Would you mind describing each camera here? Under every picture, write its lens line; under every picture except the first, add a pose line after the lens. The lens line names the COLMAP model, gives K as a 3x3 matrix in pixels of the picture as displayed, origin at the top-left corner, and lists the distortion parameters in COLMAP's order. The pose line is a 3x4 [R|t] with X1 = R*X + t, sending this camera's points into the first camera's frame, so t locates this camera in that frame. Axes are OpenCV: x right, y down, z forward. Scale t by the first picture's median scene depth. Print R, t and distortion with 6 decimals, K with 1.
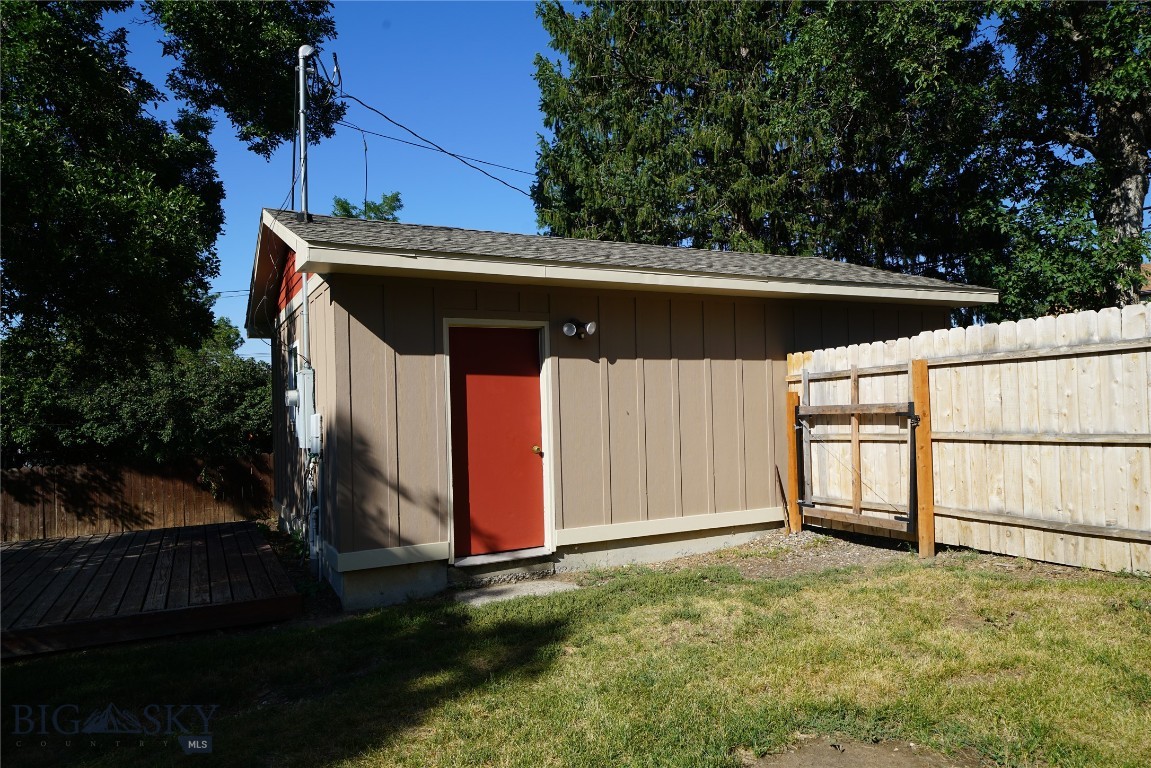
lens RADIAL K [[770.0, 0, 574.5], [0, 770.0, 395.9], [0, 0, 1]] dist [0.053612, 0.000032]
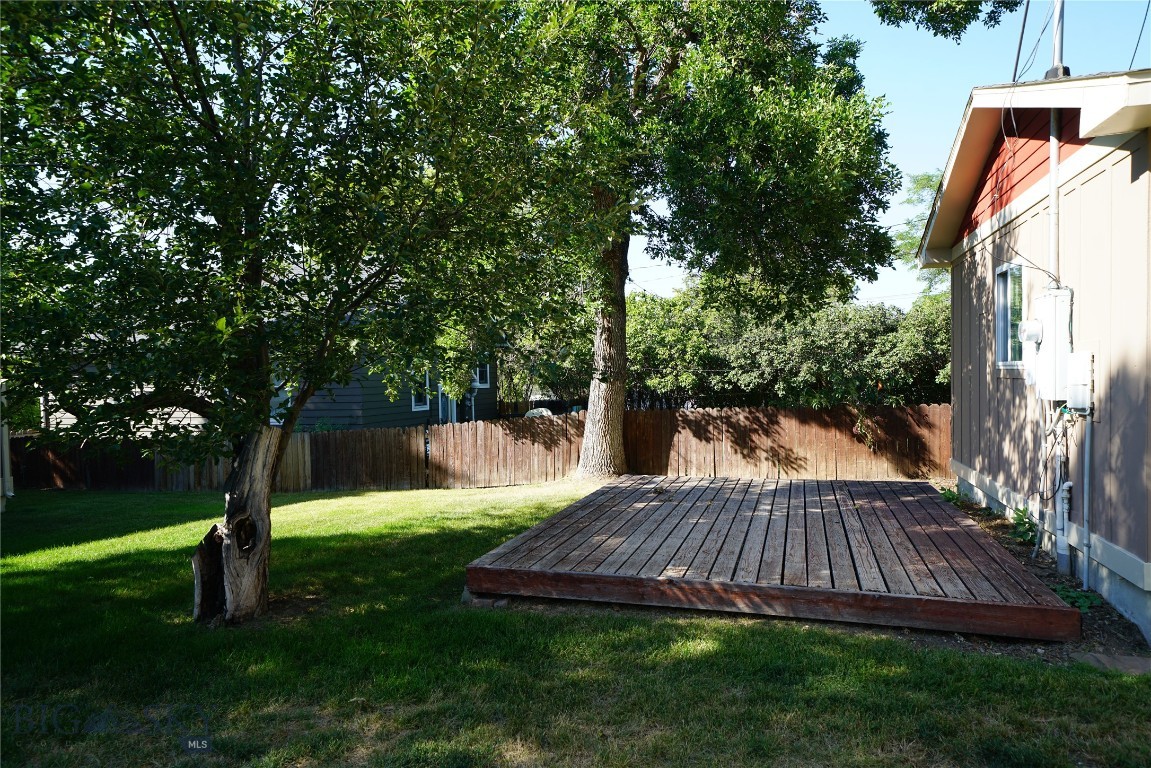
lens RADIAL K [[770.0, 0, 574.5], [0, 770.0, 395.9], [0, 0, 1]] dist [0.053612, 0.000032]
pose [[0.741138, 0.031039, -0.670635, -0.105732], [0.010988, 0.998236, 0.058345, 0.009171], [0.671263, -0.050610, 0.739489, 0.092494]]
